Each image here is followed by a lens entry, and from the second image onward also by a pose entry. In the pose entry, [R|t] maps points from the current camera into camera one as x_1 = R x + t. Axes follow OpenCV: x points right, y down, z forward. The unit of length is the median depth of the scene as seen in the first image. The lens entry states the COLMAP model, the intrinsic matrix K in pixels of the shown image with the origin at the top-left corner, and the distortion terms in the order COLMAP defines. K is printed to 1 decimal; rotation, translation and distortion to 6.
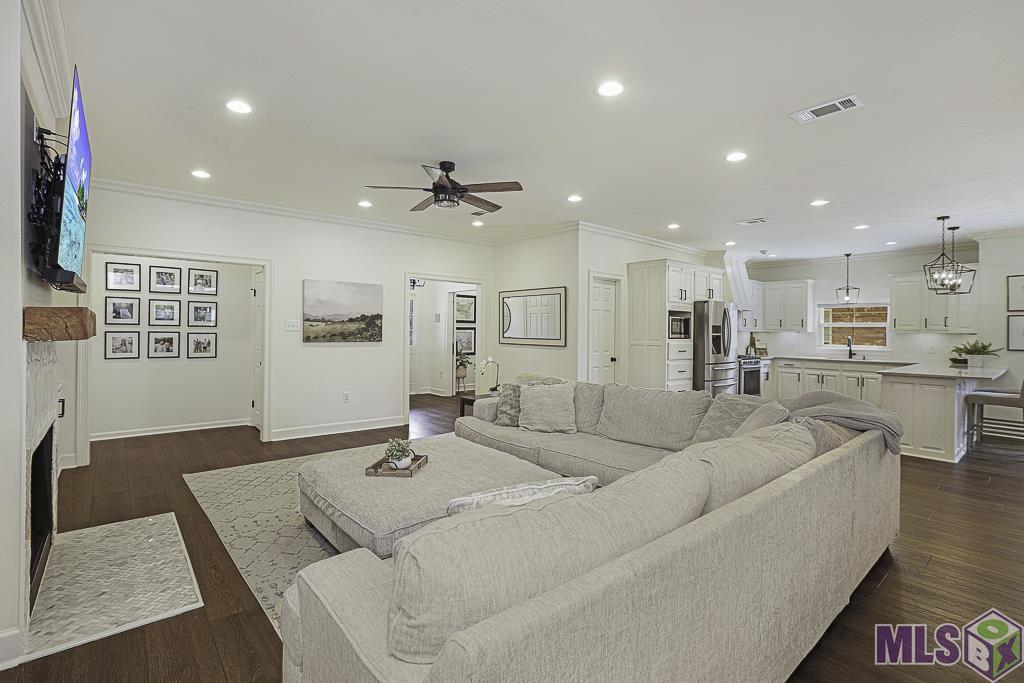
lens RADIAL K [[476.0, 0, 509.9], [0, 476.0, 326.1], [0, 0, 1]] dist [-0.022670, 0.000392]
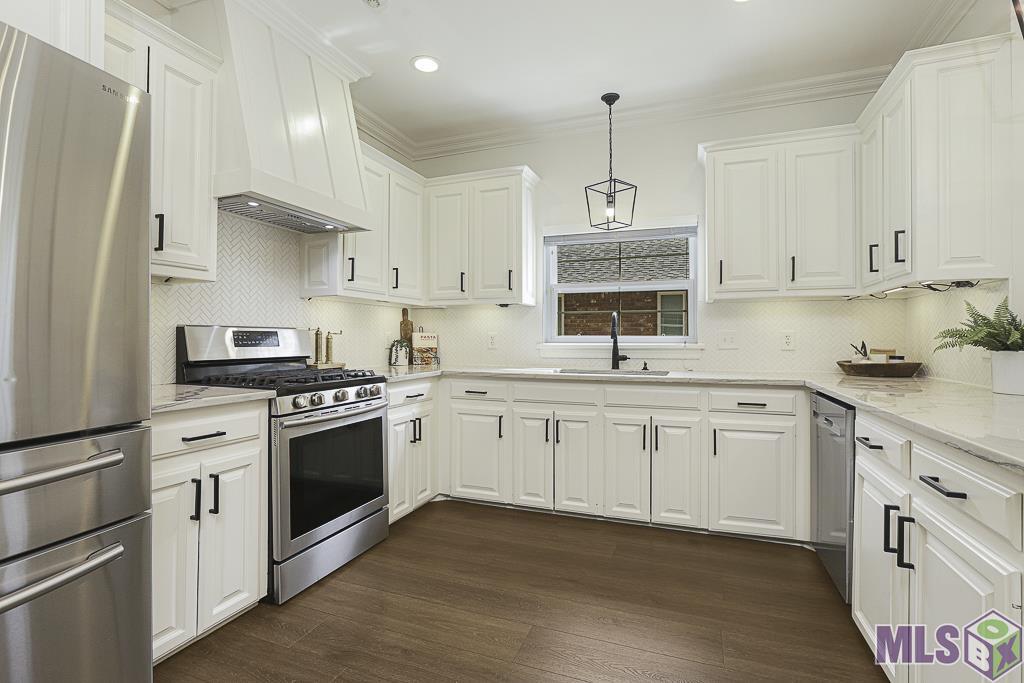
lens RADIAL K [[476.0, 0, 509.9], [0, 476.0, 326.1], [0, 0, 1]] dist [-0.022670, 0.000392]
pose [[0.878610, 0.002312, 0.477535, 0.439302], [0.004903, 0.999892, -0.013861, 0.036748], [-0.477515, 0.014519, 0.878503, 0.667367]]
